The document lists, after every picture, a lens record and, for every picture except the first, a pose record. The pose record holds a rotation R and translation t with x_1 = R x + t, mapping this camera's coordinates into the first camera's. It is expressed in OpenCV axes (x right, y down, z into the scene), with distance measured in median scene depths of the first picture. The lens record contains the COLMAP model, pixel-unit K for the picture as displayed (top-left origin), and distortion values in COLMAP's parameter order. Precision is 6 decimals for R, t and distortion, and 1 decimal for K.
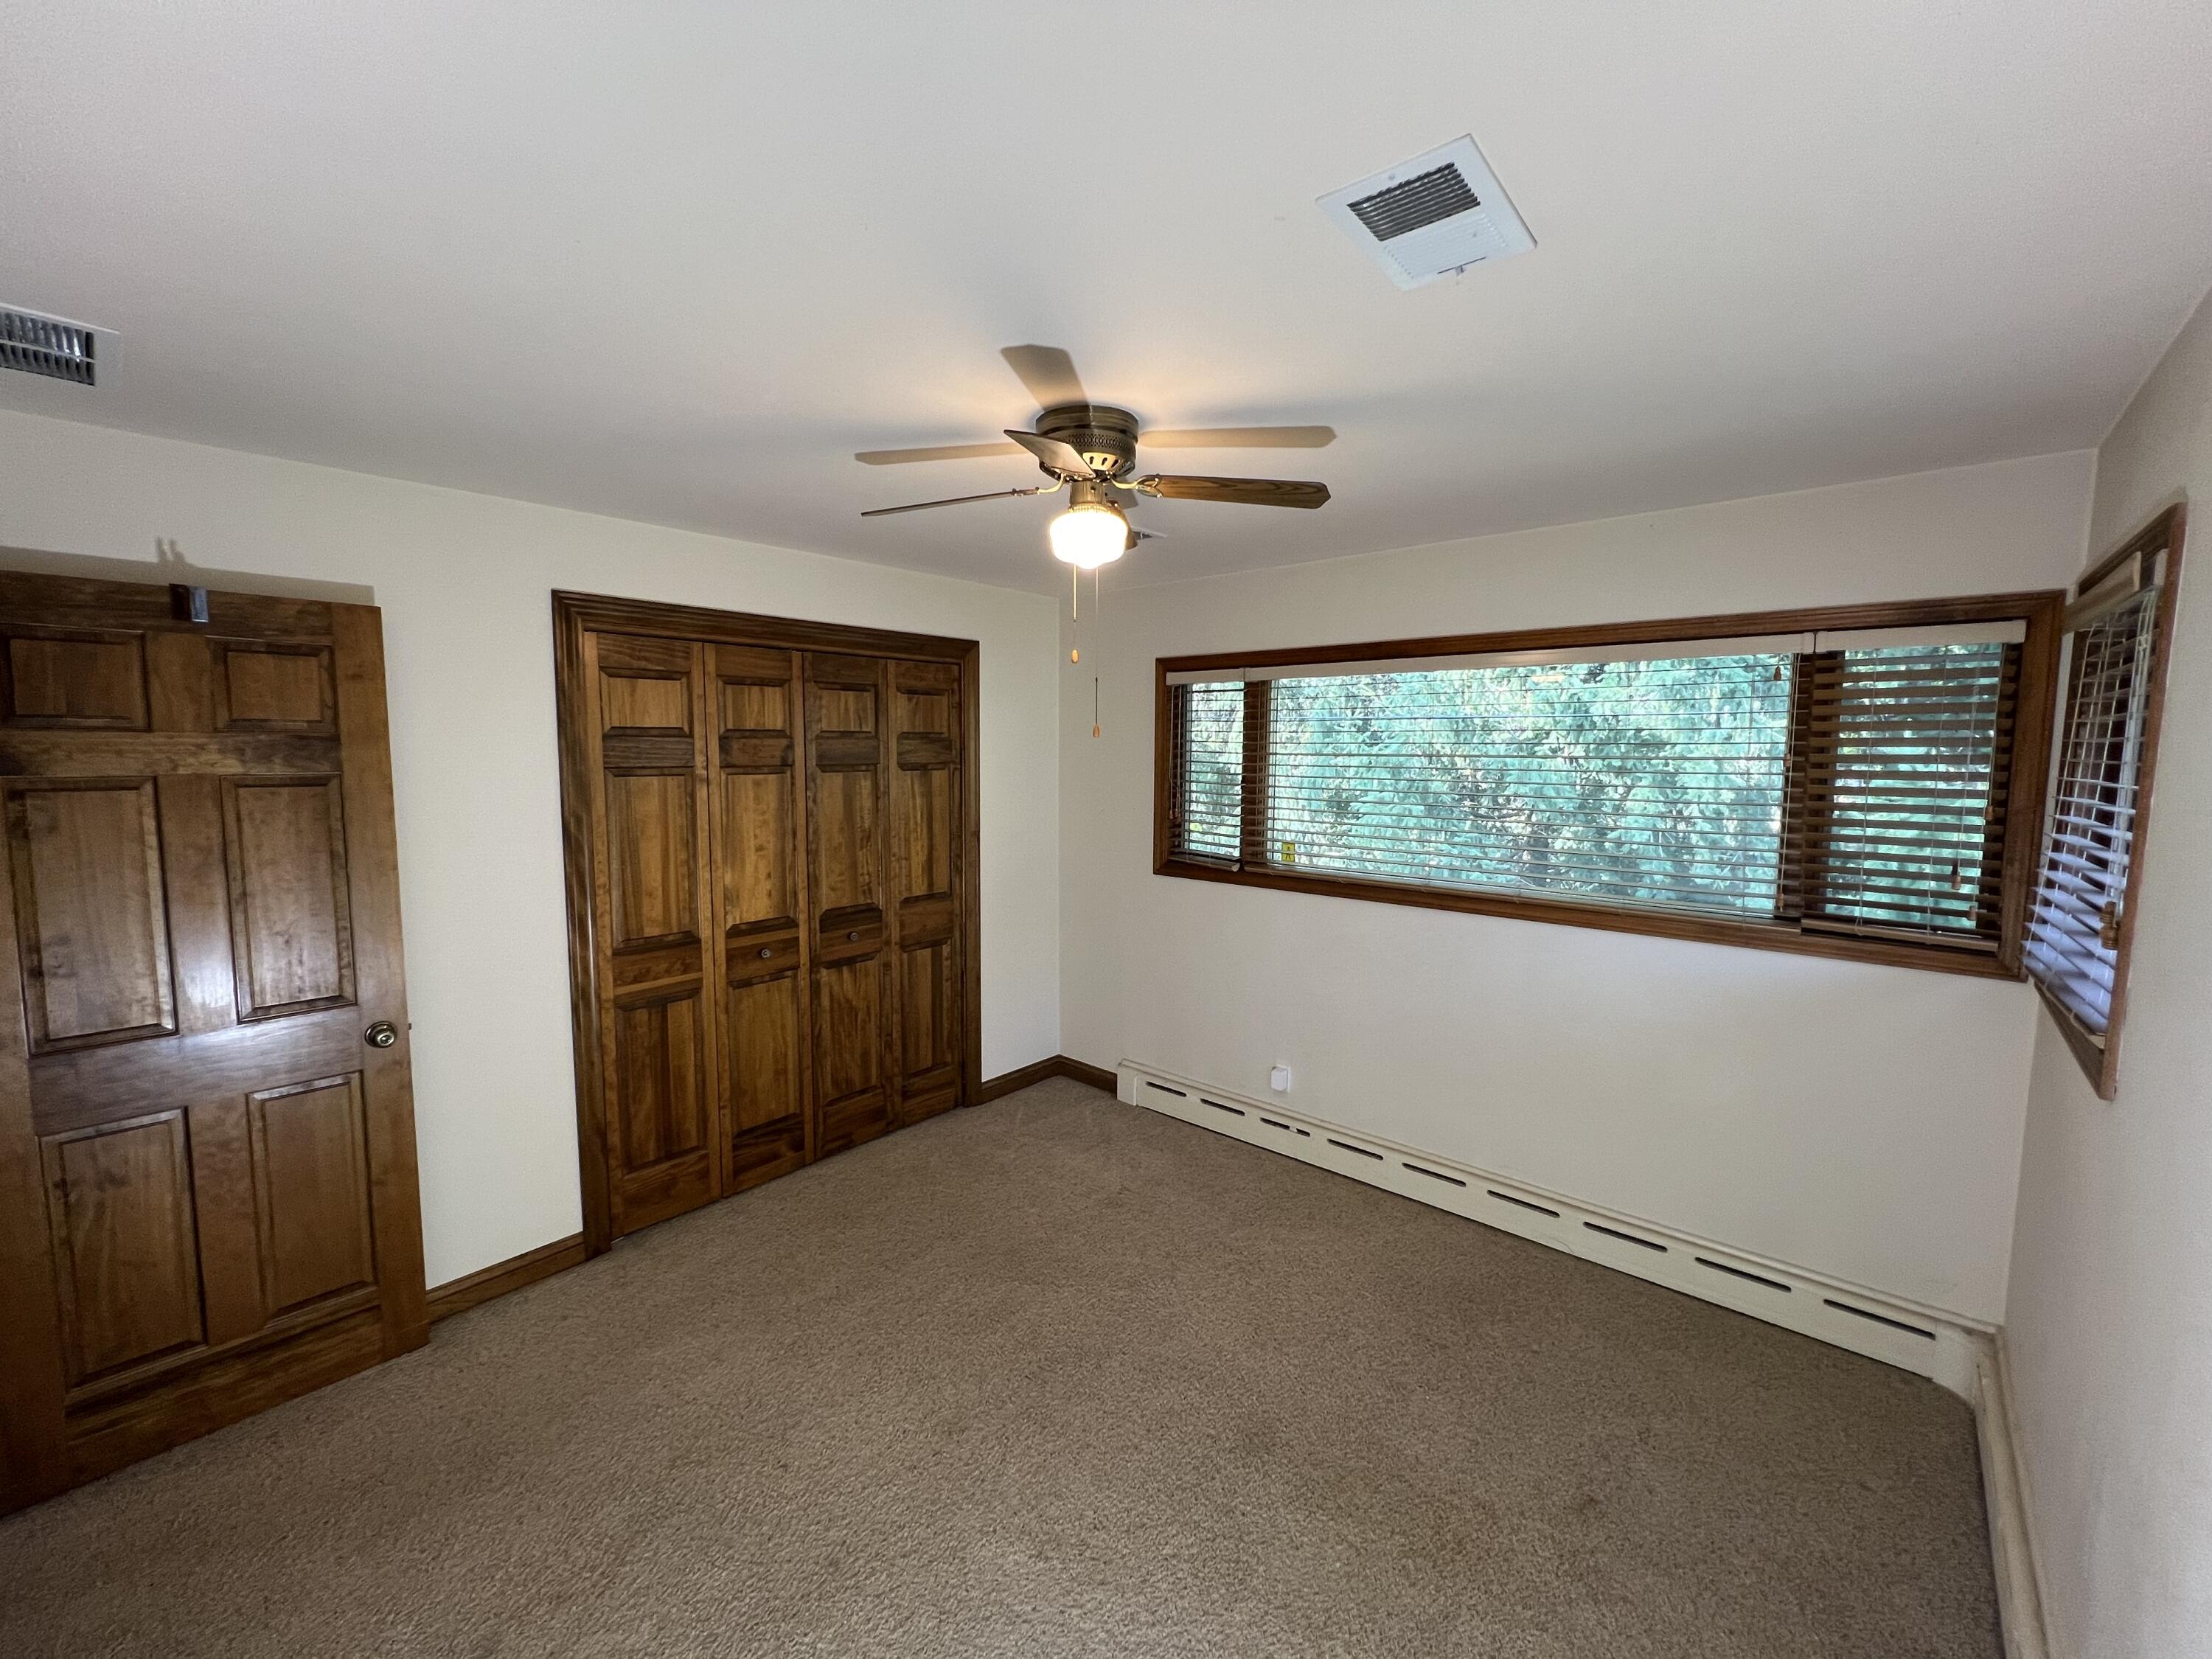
lens RADIAL K [[897.0, 0, 1112.3], [0, 897.0, 839.2], [0, 0, 1]] dist [0.002180, 0.000201]
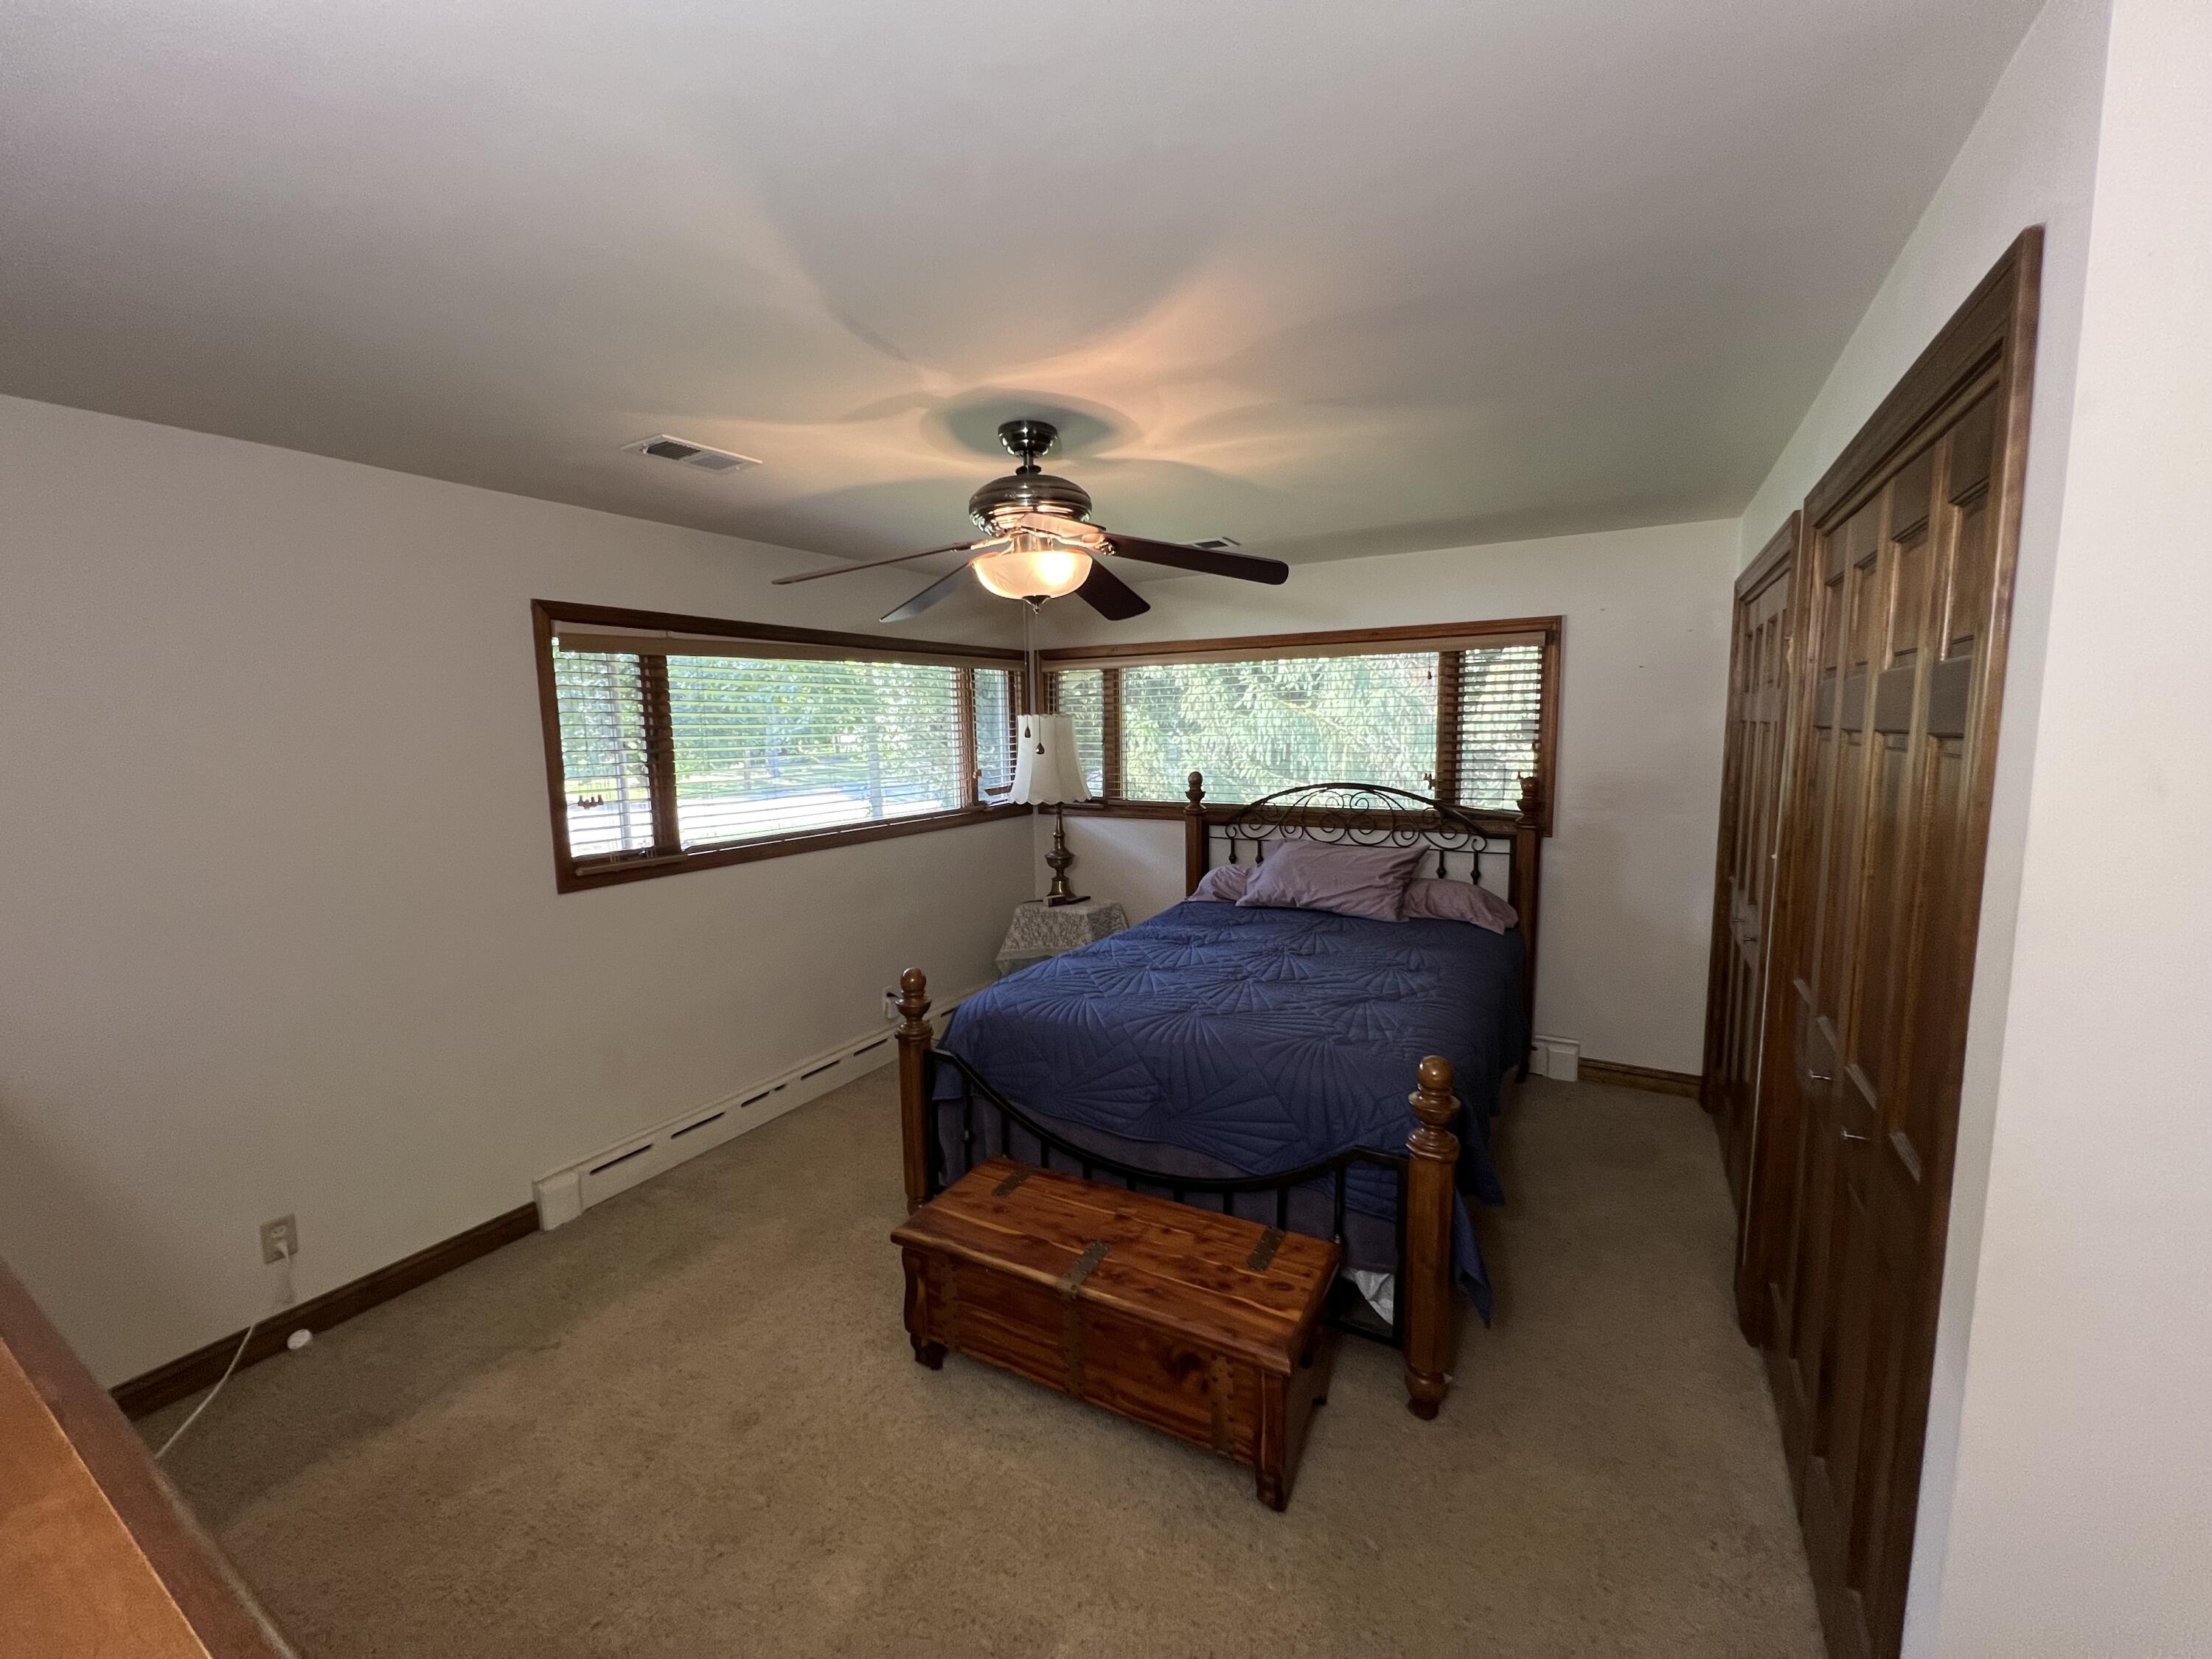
lens RADIAL K [[897.0, 0, 1112.3], [0, 897.0, 839.2], [0, 0, 1]] dist [0.002180, 0.000201]
pose [[-0.225355, -0.117343, 0.967185, -0.851583], [0.115680, 0.982475, 0.146152, -0.067644], [-0.967385, 0.144820, -0.207831, 0.792444]]
